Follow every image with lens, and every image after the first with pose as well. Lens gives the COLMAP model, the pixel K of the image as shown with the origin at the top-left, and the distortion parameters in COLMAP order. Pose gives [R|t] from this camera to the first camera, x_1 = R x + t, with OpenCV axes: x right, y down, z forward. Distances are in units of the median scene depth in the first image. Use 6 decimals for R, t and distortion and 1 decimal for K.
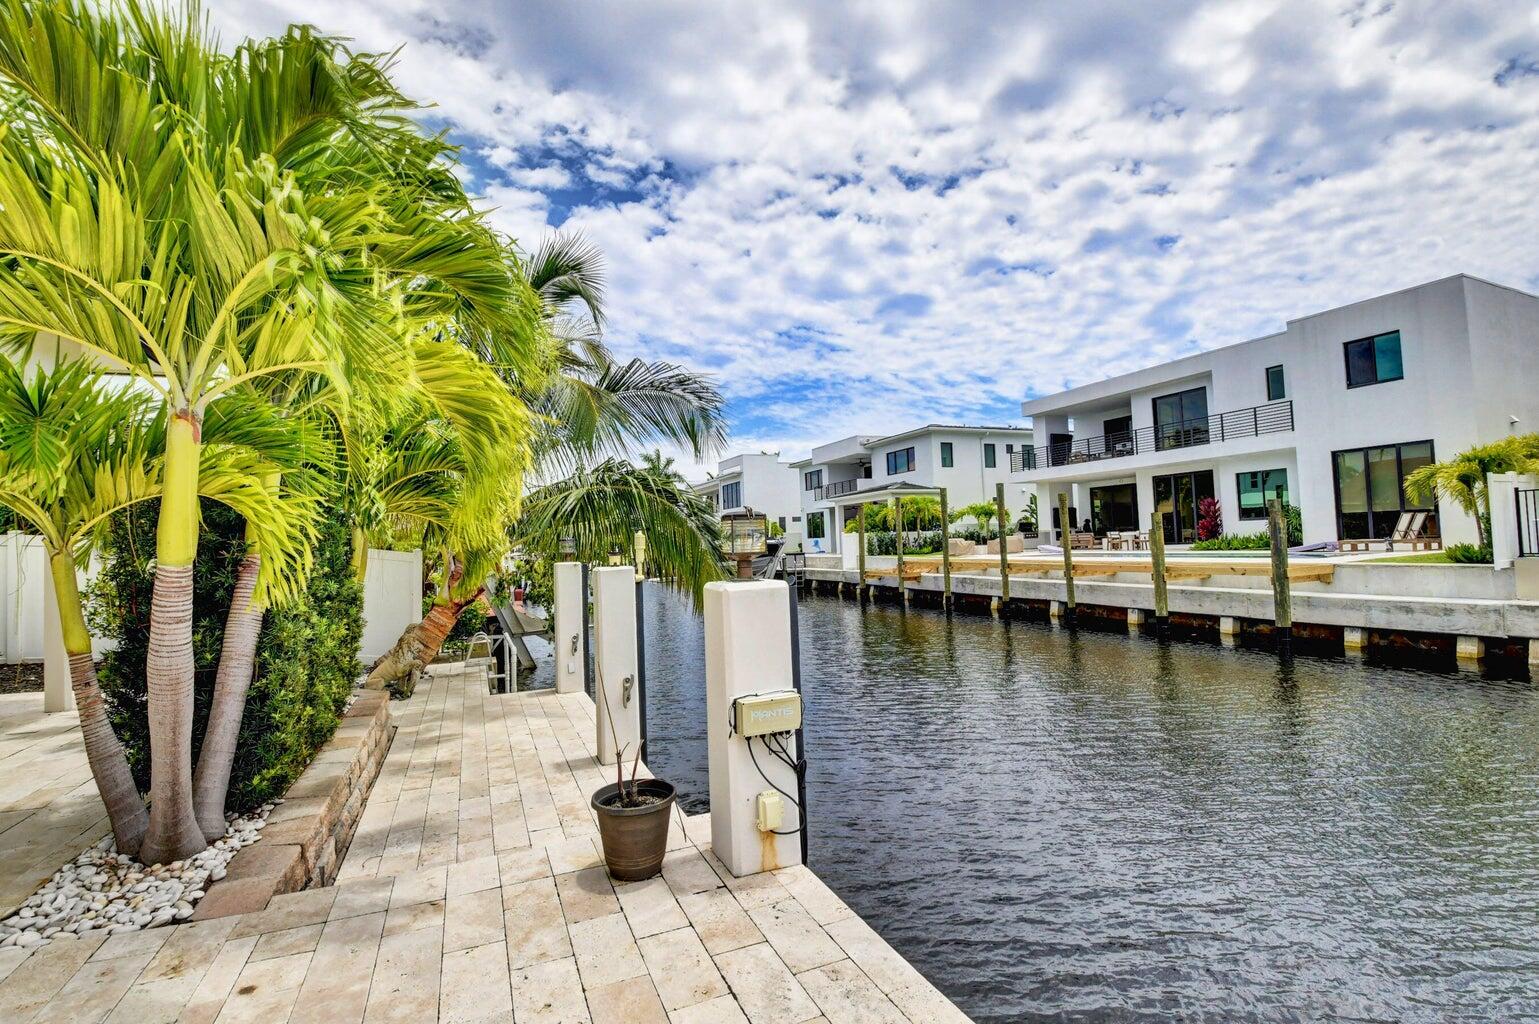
lens RADIAL K [[699.8, 0, 753.3], [0, 699.8, 516.9], [0, 0, 1]] dist [0.000139, -0.011931]
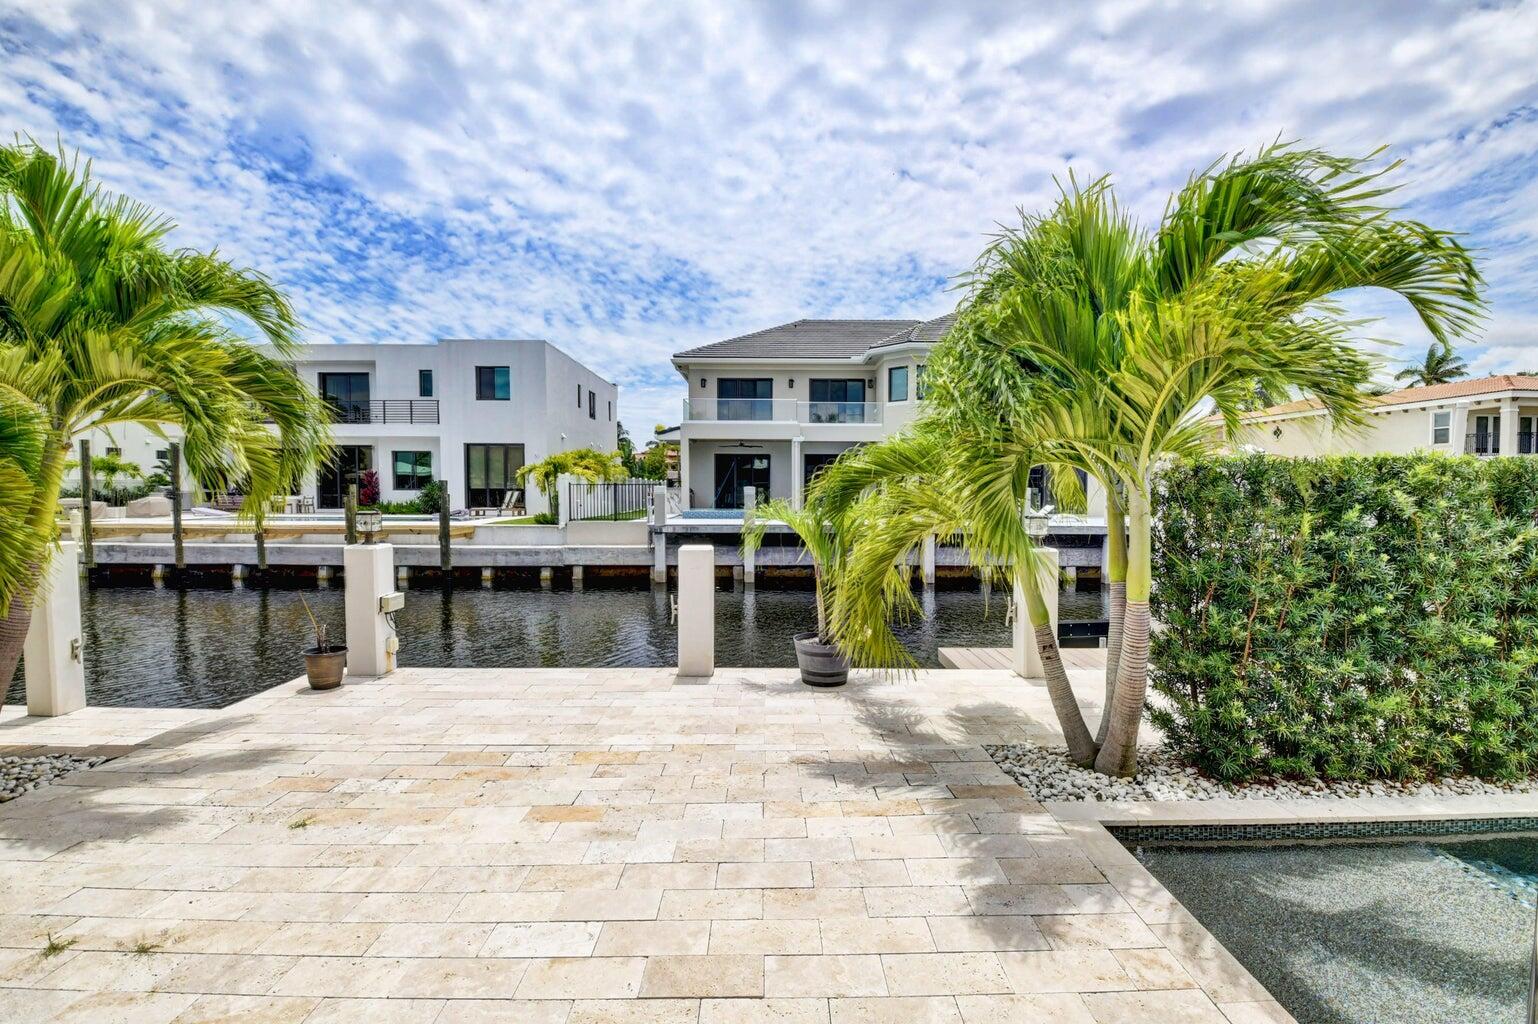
lens RADIAL K [[699.4, 0, 770.6], [0, 699.4, 510.8], [0, 0, 1]] dist [0.000139, -0.011931]
pose [[0.406172, 0.005883, 0.913778, -0.223068], [-0.049768, 0.998638, 0.015692, -0.015053], [-0.912440, -0.051850, 0.405911, -0.144900]]
